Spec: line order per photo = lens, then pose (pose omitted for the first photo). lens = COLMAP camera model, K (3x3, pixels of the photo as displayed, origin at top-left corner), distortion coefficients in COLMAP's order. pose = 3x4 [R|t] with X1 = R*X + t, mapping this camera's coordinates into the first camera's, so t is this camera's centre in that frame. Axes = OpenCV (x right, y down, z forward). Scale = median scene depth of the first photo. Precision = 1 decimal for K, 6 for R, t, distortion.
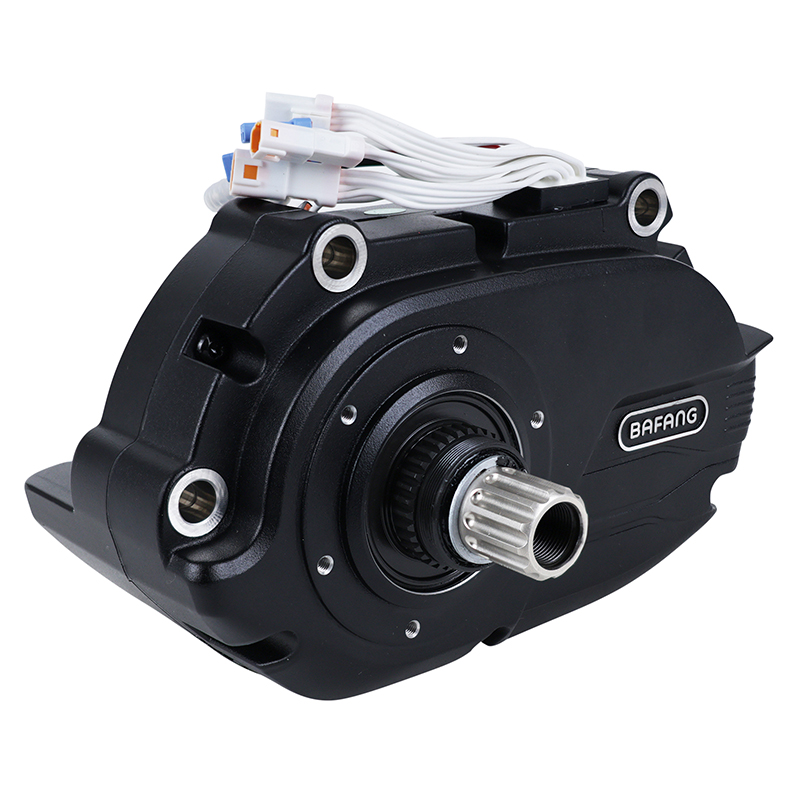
lens RADIAL K [[1416.1, 0, 399.4], [0, 1416.1, 408.4], [0, 0, 1]] dist [0.300636, 0.000000]
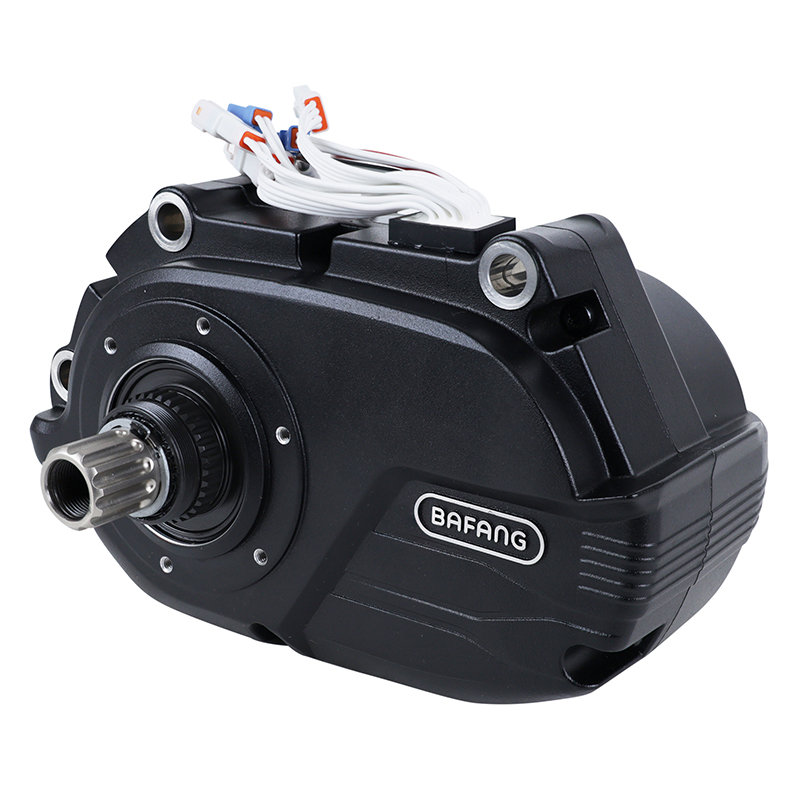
lens RADIAL K [[1416.1, 0, 399.6], [0, 1416.1, 397.1], [0, 0, 1]] dist [0.300636, 0.000000]
pose [[0.254458, 0.280865, -0.925400, 0.937812], [-0.284299, 0.936340, 0.206012, -0.224296], [0.924351, 0.210669, 0.318109, 0.682996]]
